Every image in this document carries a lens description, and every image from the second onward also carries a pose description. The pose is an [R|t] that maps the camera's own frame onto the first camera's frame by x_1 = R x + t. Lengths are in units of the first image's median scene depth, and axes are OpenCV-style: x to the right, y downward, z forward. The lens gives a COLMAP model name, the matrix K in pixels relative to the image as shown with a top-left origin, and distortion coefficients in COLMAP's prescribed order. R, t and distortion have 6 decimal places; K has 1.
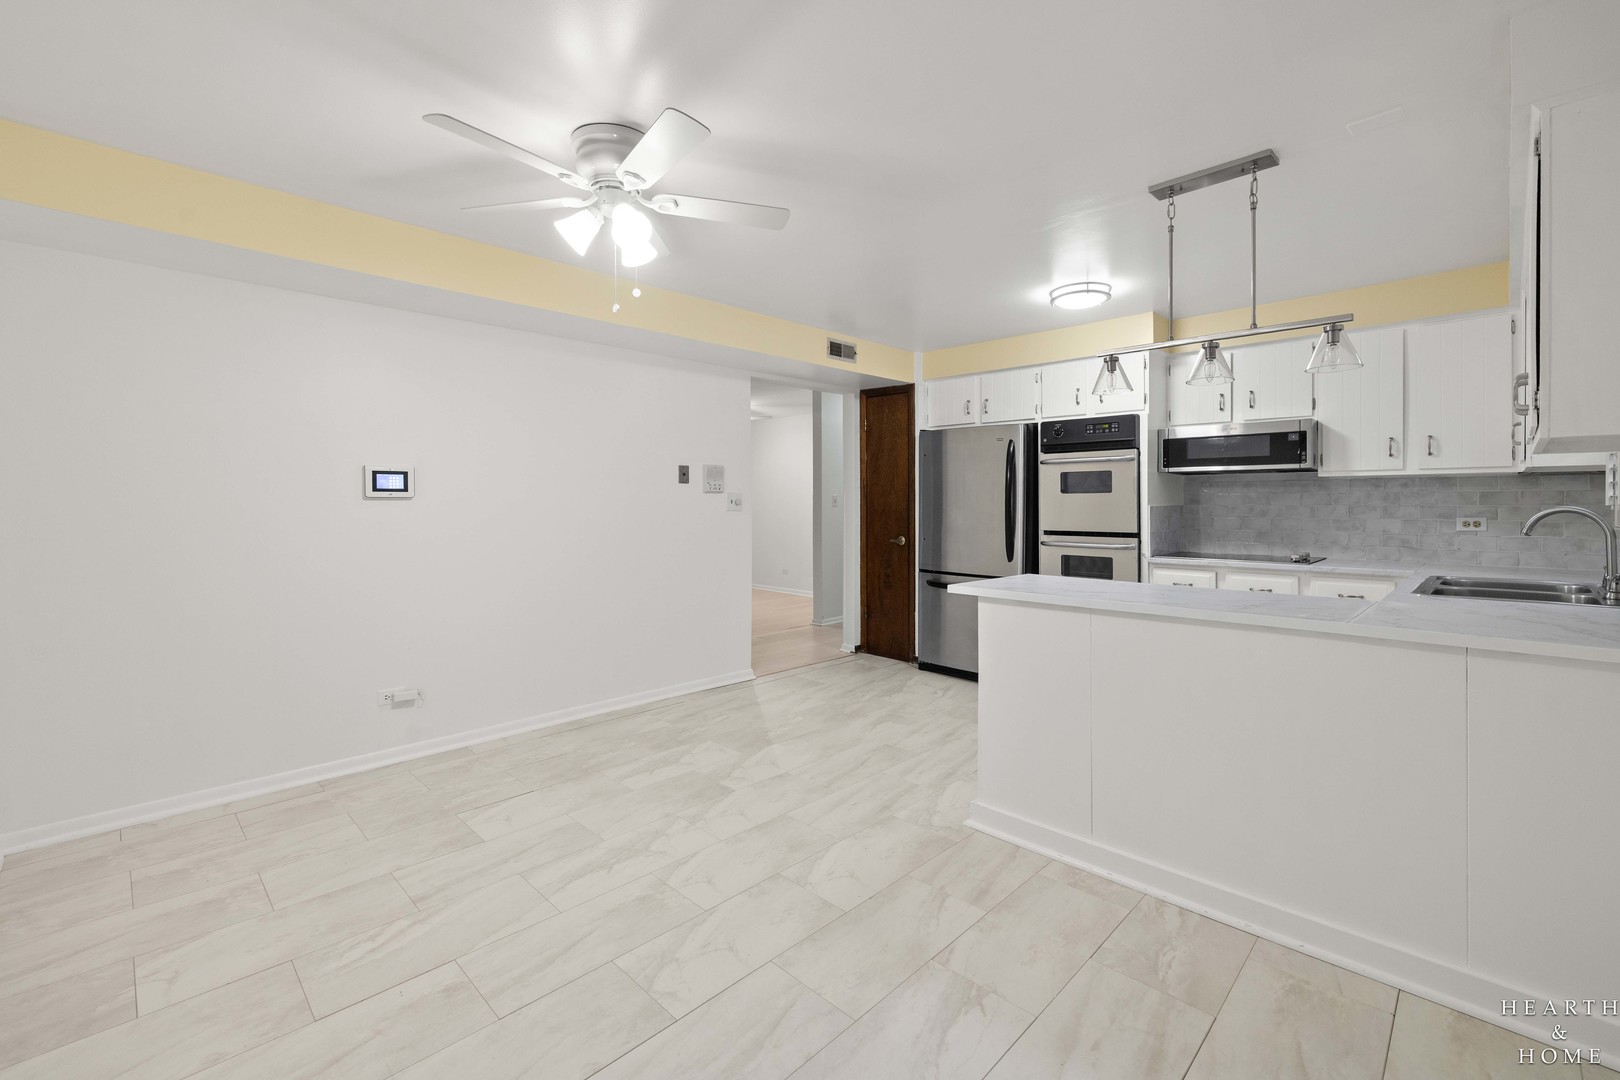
lens RADIAL K [[684.5, 0, 799.9], [0, 684.5, 501.2], [0, 0, 1]] dist [0.007492, -0.000119]
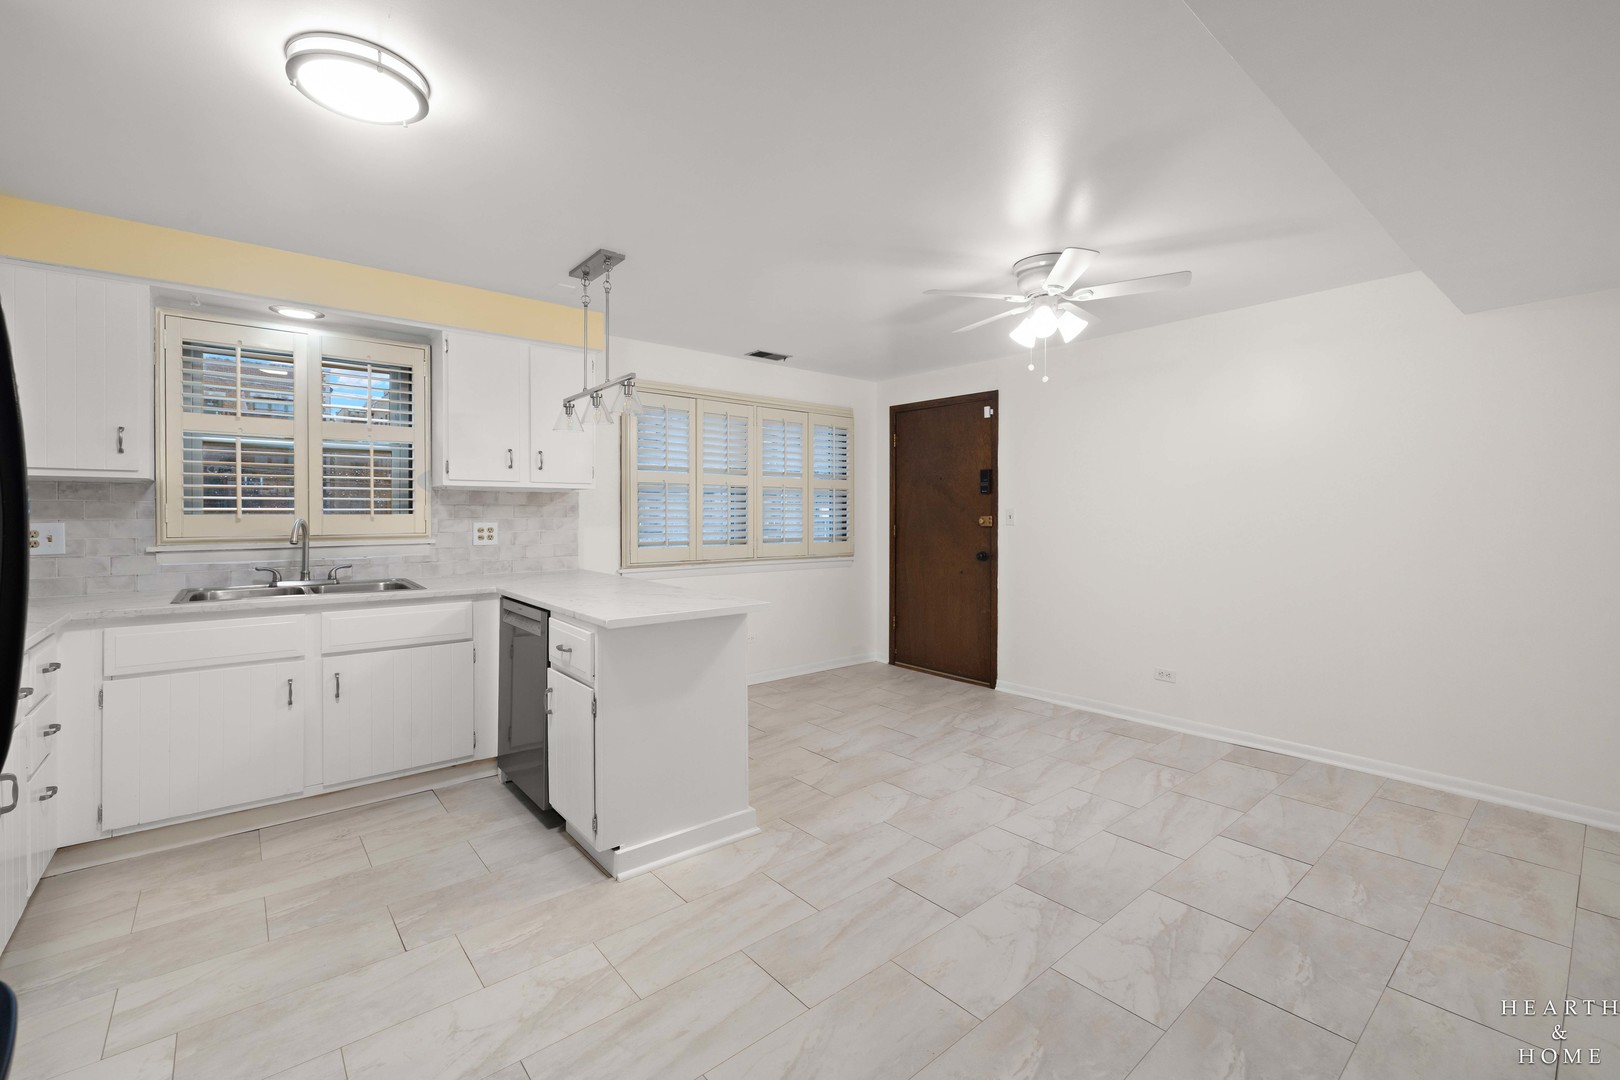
lens RADIAL K [[684.5, 0, 812.8], [0, 684.5, 530.9], [0, 0, 1]] dist [0.007492, -0.000119]
pose [[-0.997761, -0.005449, 0.066665, 0.104491], [-0.003796, 0.999683, 0.024897, -0.002044], [-0.066779, 0.024588, -0.997465, 2.134762]]
